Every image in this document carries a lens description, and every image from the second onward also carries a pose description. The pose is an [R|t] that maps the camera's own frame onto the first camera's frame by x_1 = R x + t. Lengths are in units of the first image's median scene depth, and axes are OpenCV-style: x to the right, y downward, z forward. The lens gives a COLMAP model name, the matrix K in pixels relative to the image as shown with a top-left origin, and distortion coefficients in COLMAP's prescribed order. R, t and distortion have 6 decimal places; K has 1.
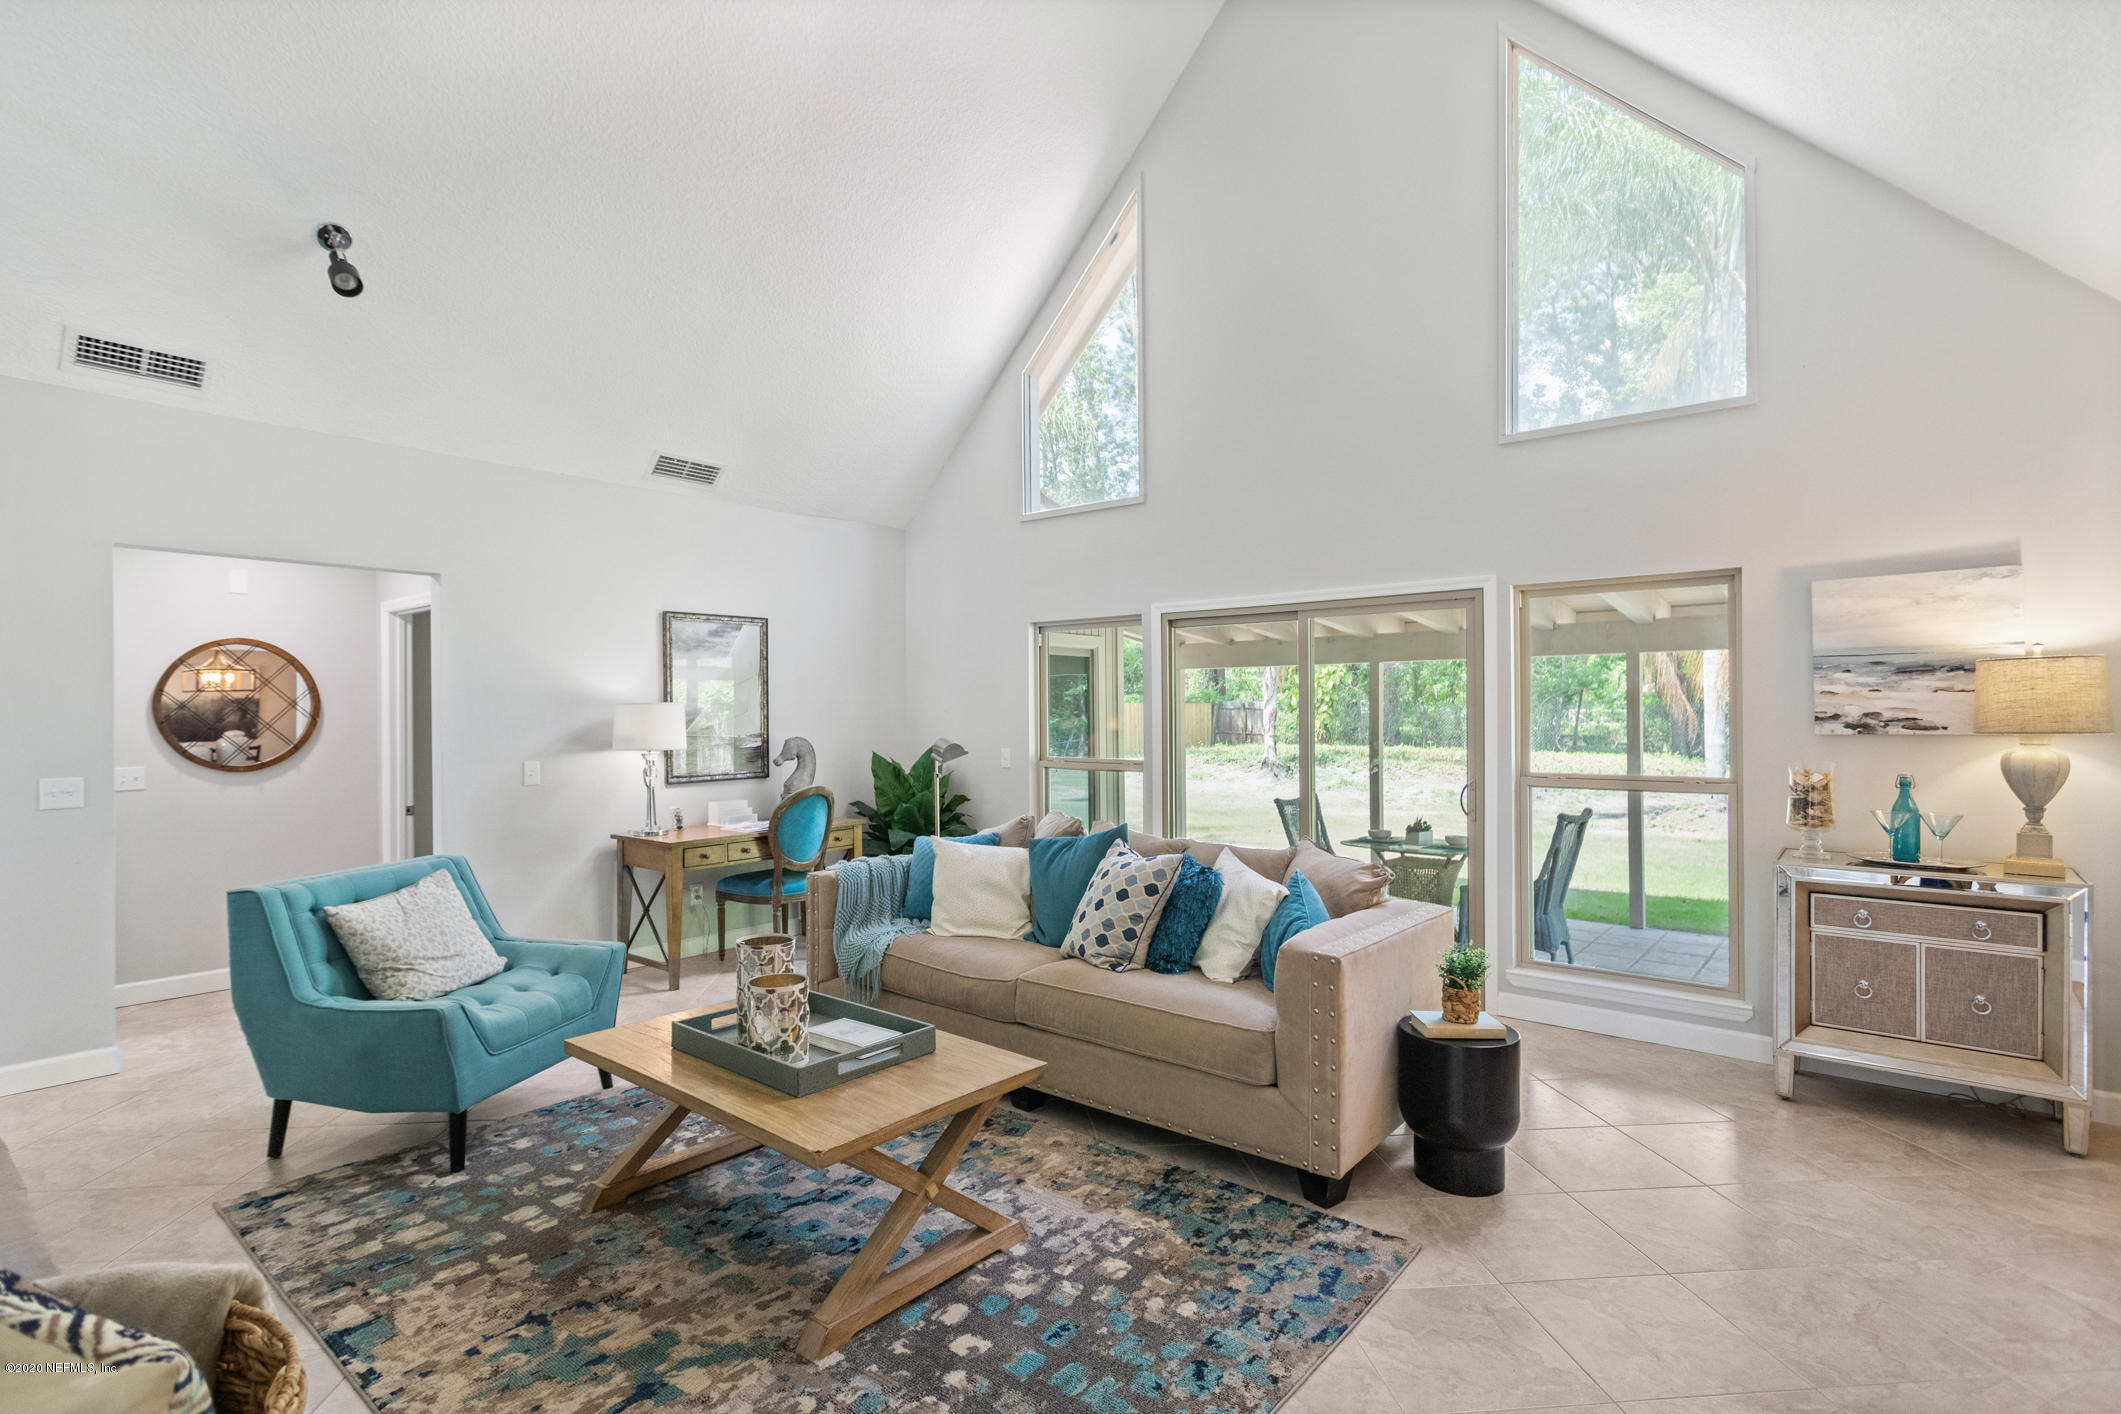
lens RADIAL K [[1022.6, 0, 1060.4], [0, 1022.6, 710.7], [0, 0, 1]] dist [0.008024, 0.000532]
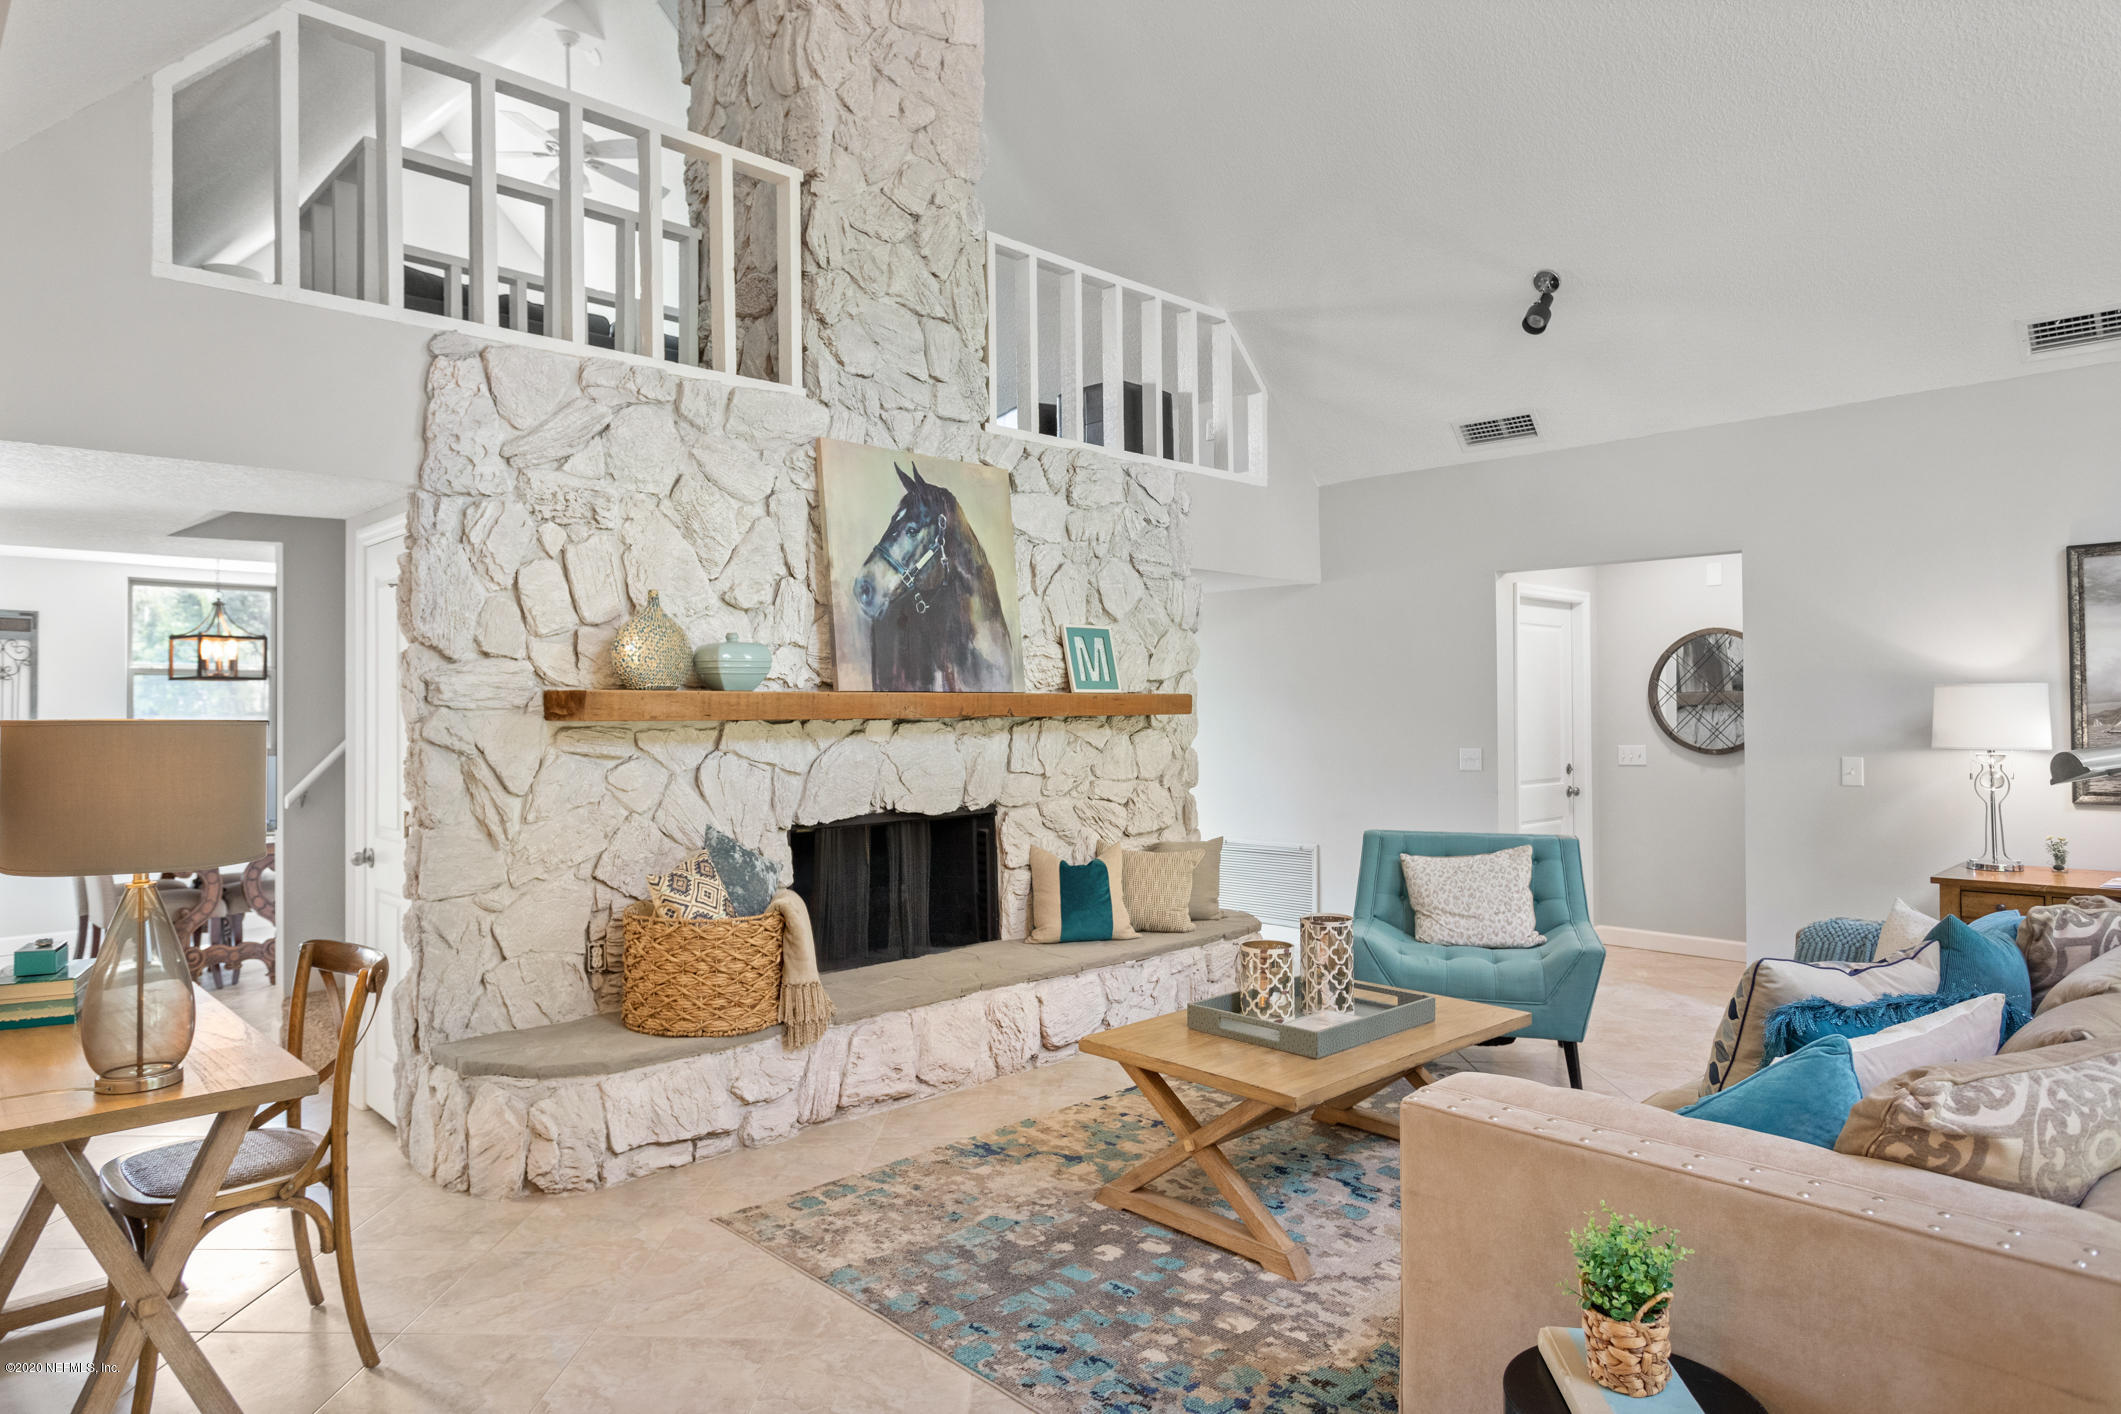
lens RADIAL K [[1272.2, 0, 1057.9], [0, 1272.2, 704.6], [0, 0, 1]] dist [0.002211, 0.000570]
pose [[-0.114198, 0.003436, -0.993452, 1.061716], [0.011629, 0.999930, 0.002122, -0.004846], [0.993390, -0.011311, -0.114230, 0.878274]]
